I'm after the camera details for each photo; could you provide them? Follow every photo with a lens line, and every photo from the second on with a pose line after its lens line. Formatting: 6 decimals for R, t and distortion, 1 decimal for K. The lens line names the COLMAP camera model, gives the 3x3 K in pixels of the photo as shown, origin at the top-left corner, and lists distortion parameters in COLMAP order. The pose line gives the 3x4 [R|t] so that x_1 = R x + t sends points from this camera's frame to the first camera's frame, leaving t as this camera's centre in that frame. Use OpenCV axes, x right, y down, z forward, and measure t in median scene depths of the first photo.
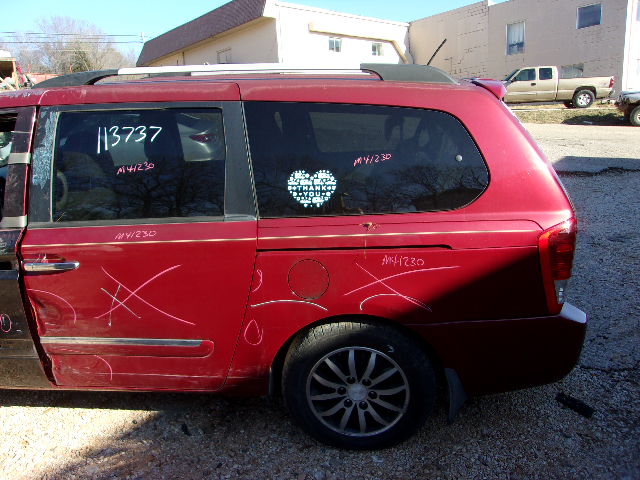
lens RADIAL K [[506.2, 0, 319.7], [0, 506.2, 240.9], [0, 0, 1]] dist [-0.007691, 0.011950]
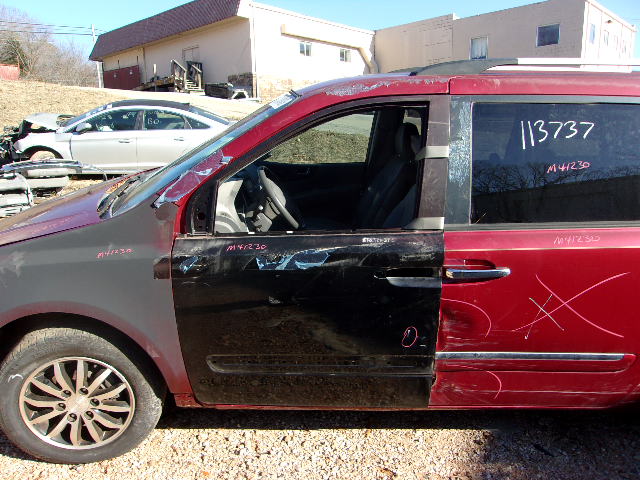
lens RADIAL K [[506.2, 0, 321.8], [0, 506.2, 238.5], [0, 0, 1]] dist [-0.007691, 0.011950]
pose [[0.993858, 0.014312, 0.109736, -0.830666], [-0.012964, 0.999832, -0.012987, 0.003609], [-0.109903, 0.011484, 0.993876, 0.127144]]
